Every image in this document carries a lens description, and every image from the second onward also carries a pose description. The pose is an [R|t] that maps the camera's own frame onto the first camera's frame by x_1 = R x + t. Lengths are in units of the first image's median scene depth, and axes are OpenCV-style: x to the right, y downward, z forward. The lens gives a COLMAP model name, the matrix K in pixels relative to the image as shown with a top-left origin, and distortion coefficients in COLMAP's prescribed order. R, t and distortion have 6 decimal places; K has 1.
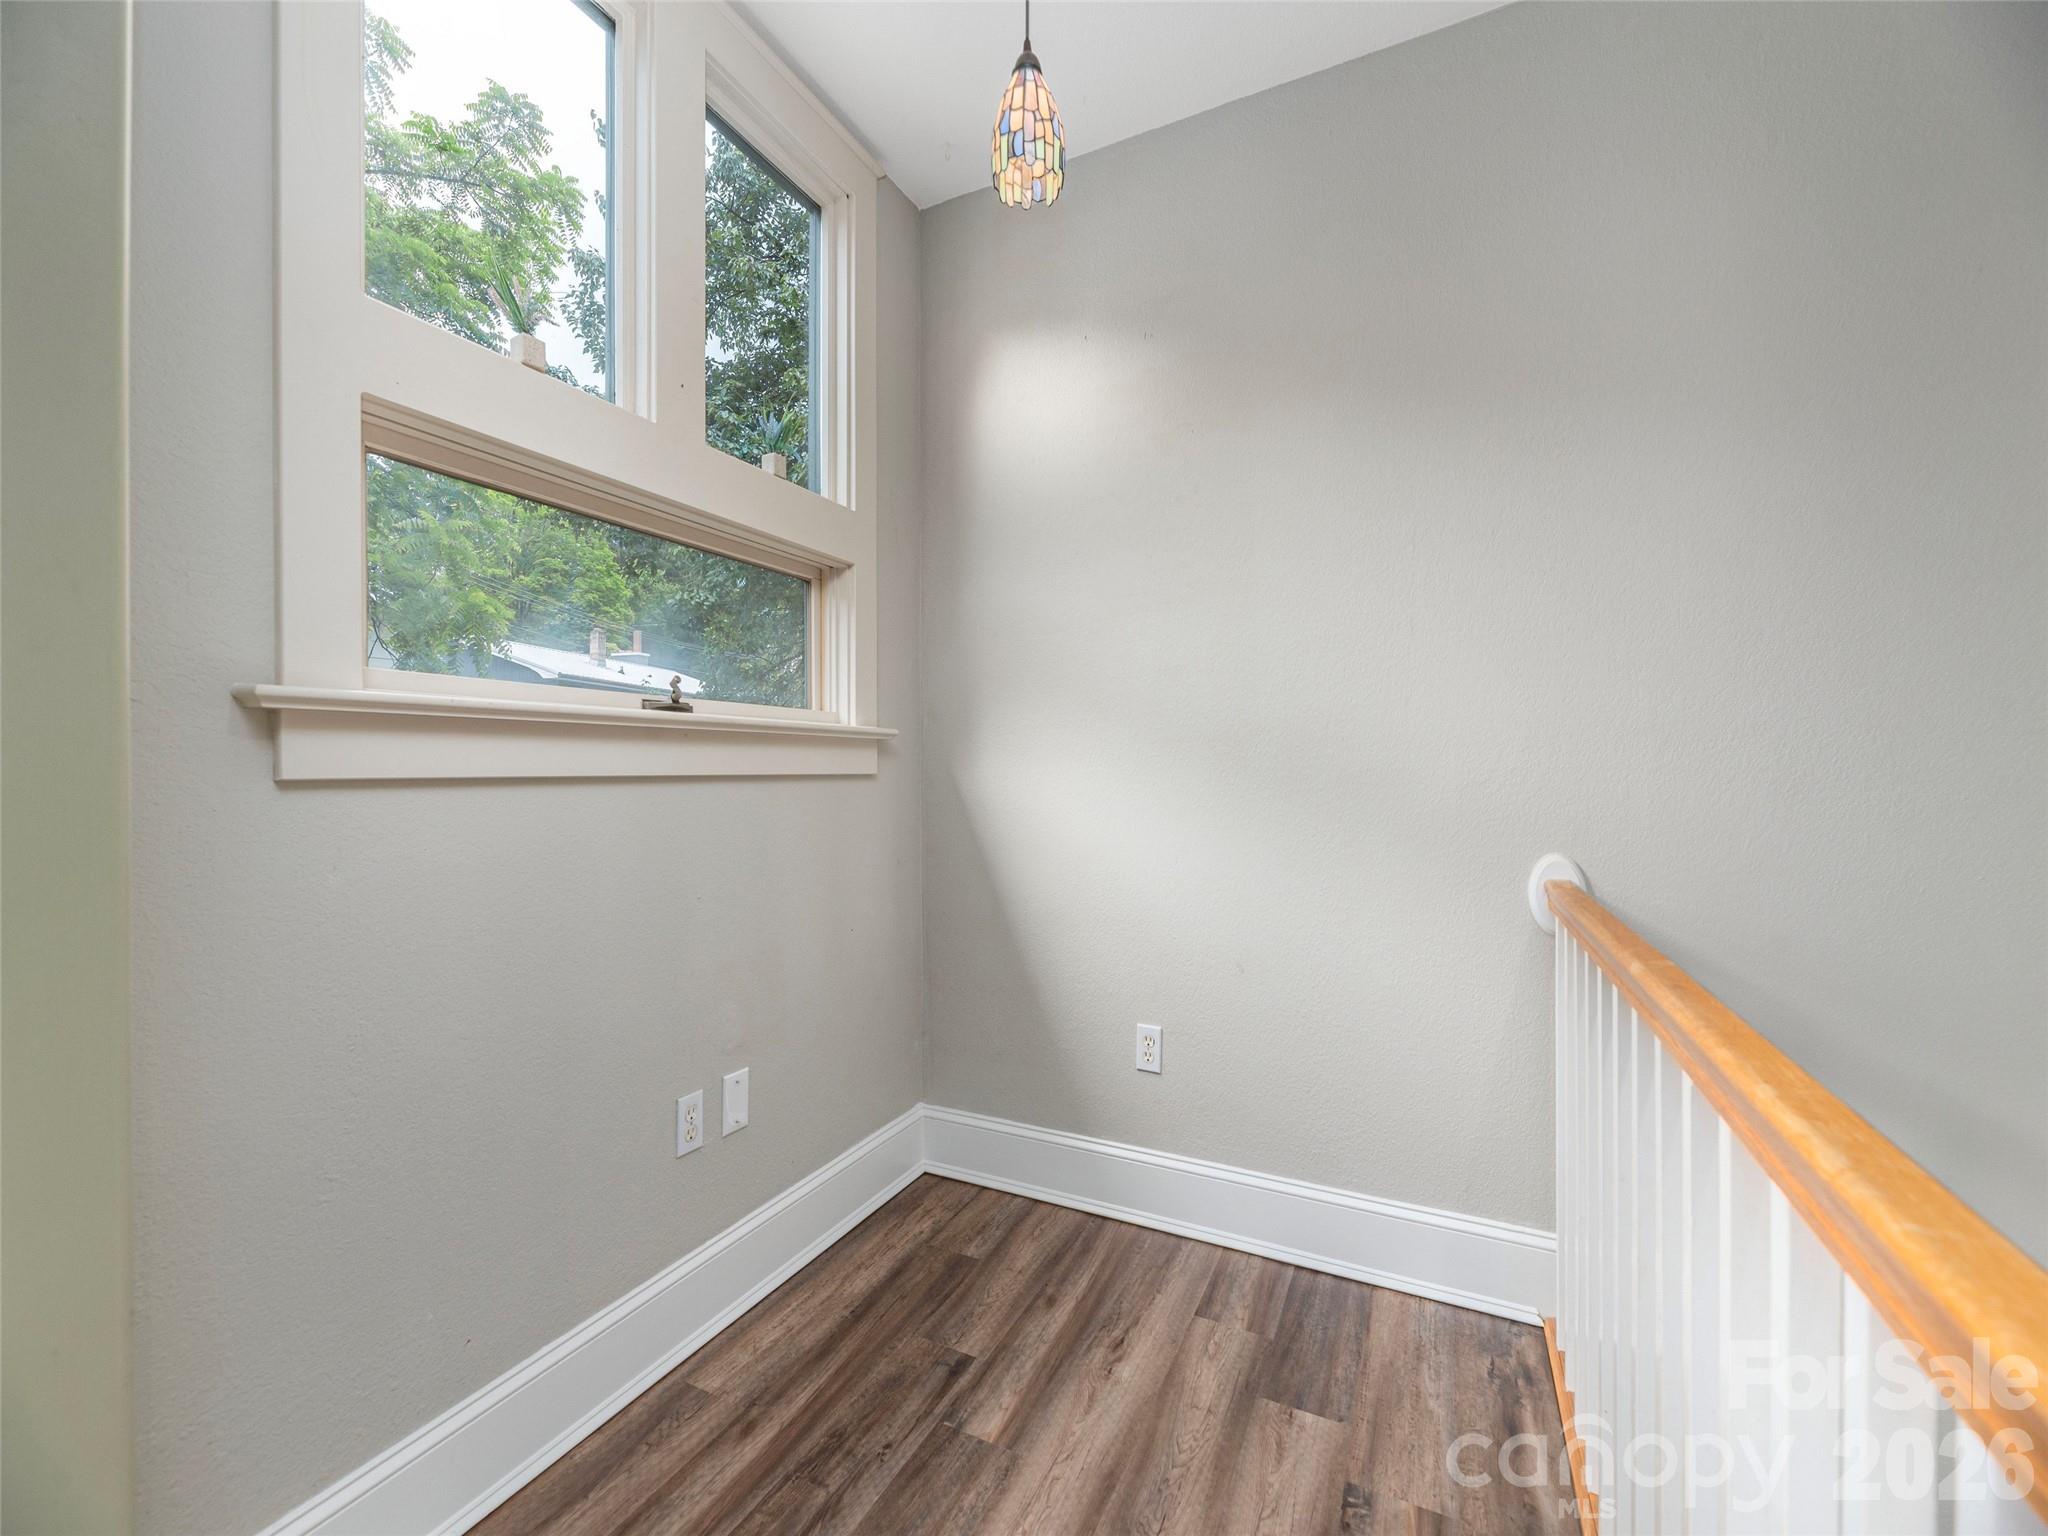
lens RADIAL K [[832.6, 0, 1024.8], [0, 832.6, 771.4], [0, 0, 1]] dist [-0.009008, 0.003424]
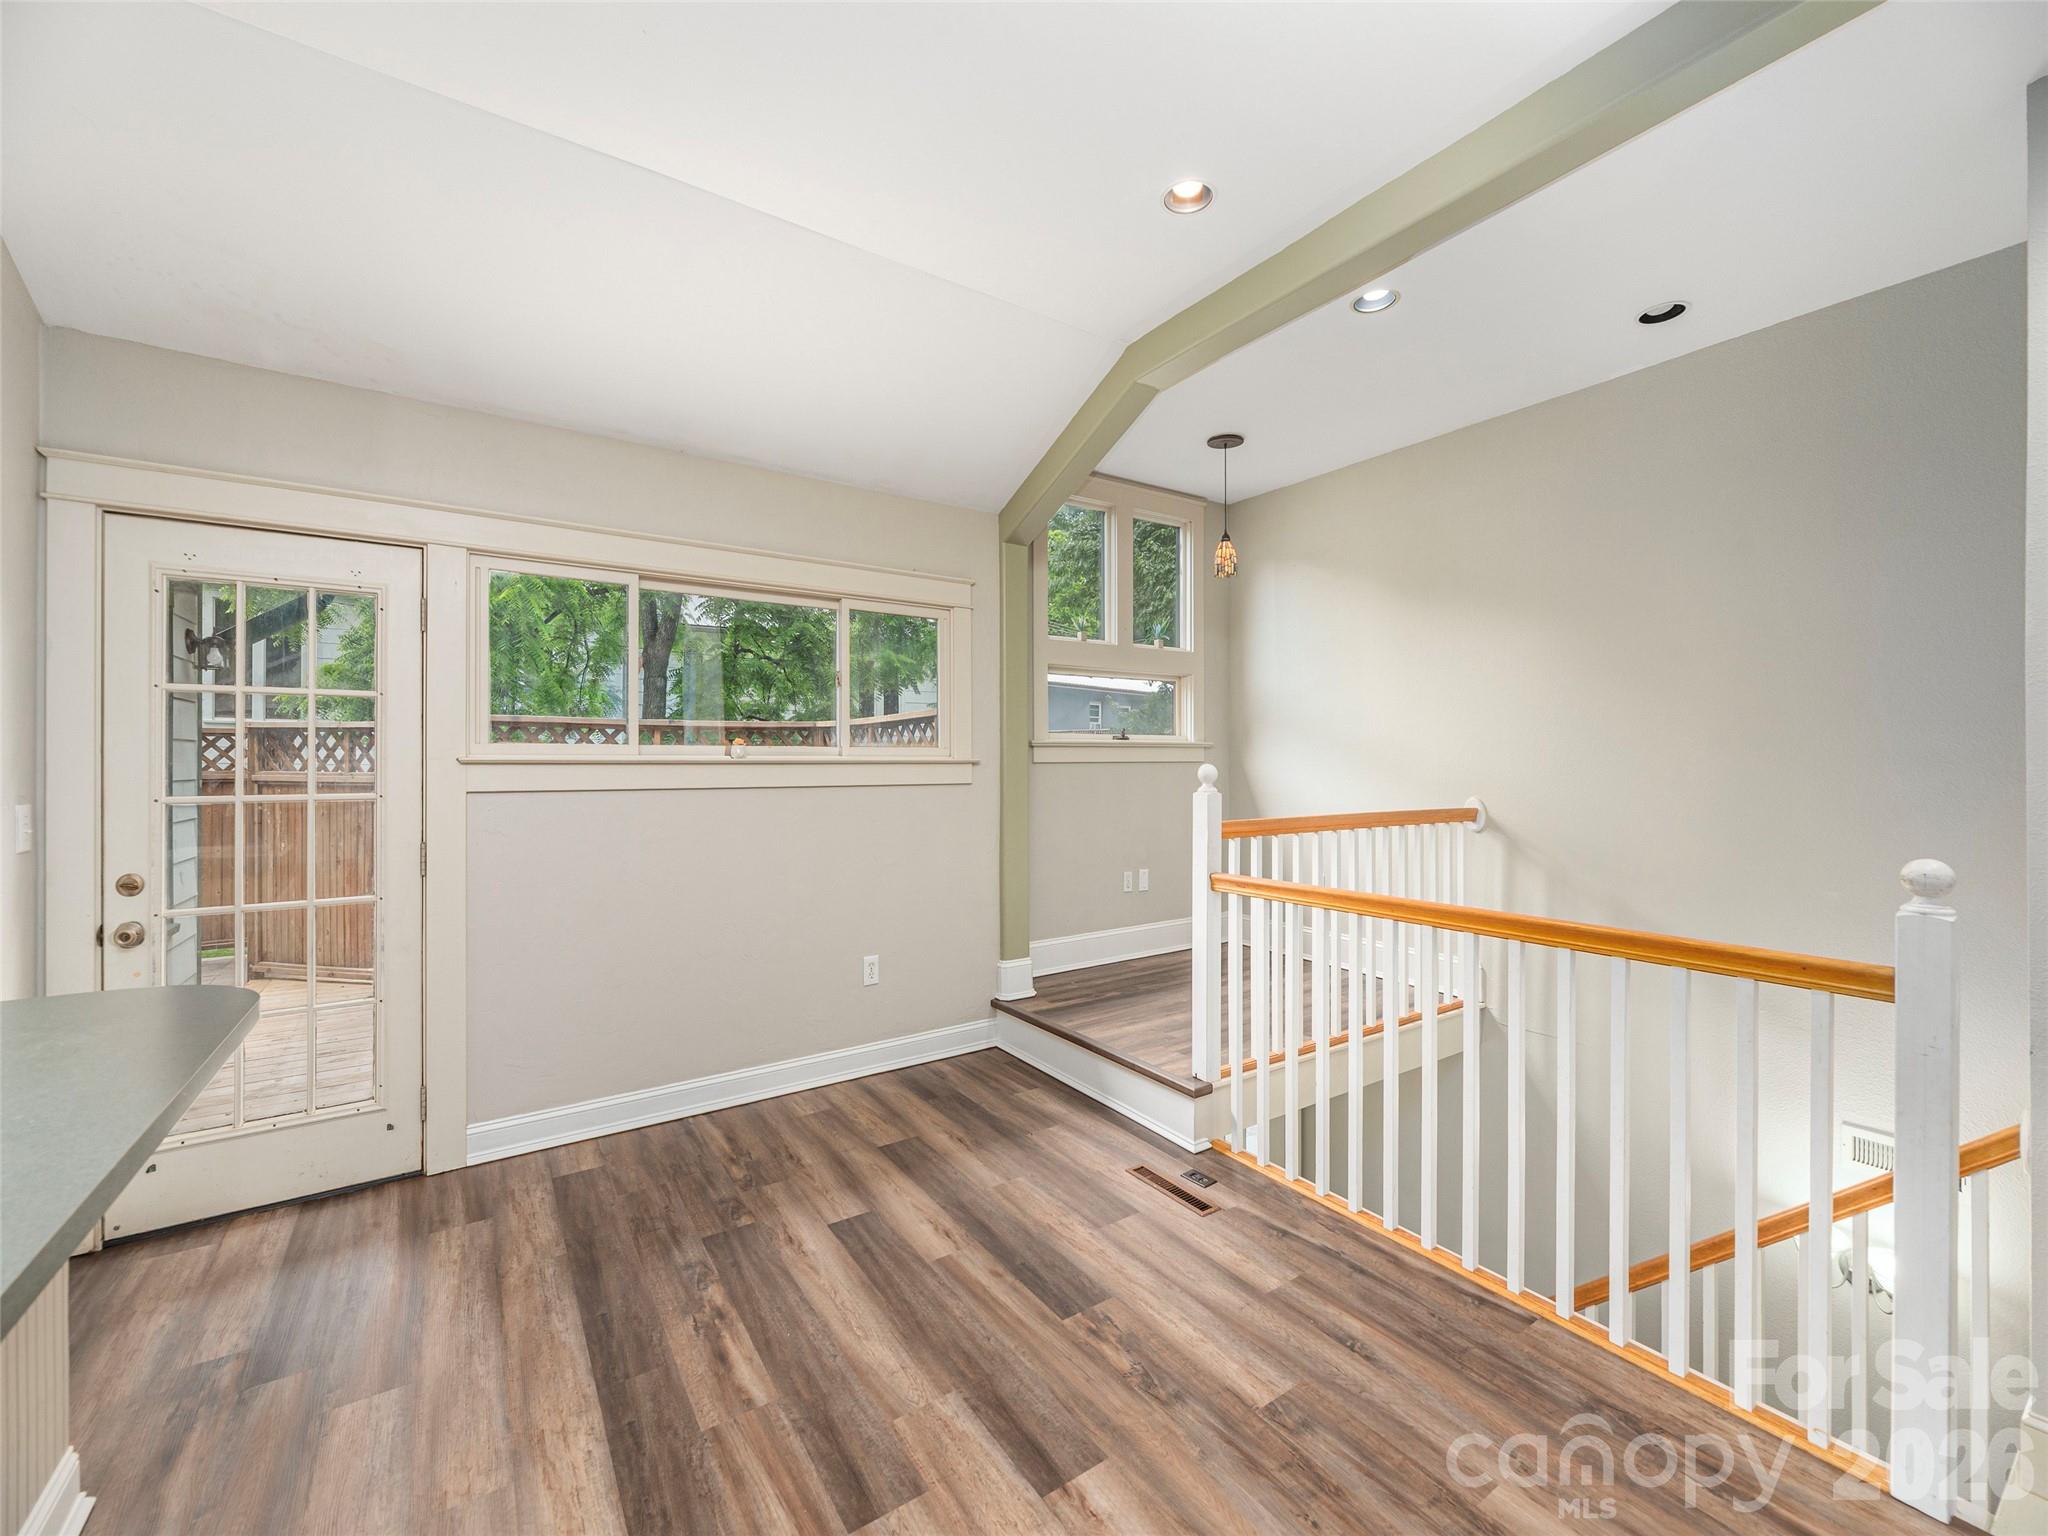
lens RADIAL K [[832.6, 0, 1022.4], [0, 832.6, 761.6], [0, 0, 1]] dist [-0.009008, 0.003424]
pose [[0.866800, -0.000176, -0.498655, 0.718420], [0.000807, 0.999999, 0.001049, -0.003101], [0.498655, -0.001312, 0.866800, -1.682801]]
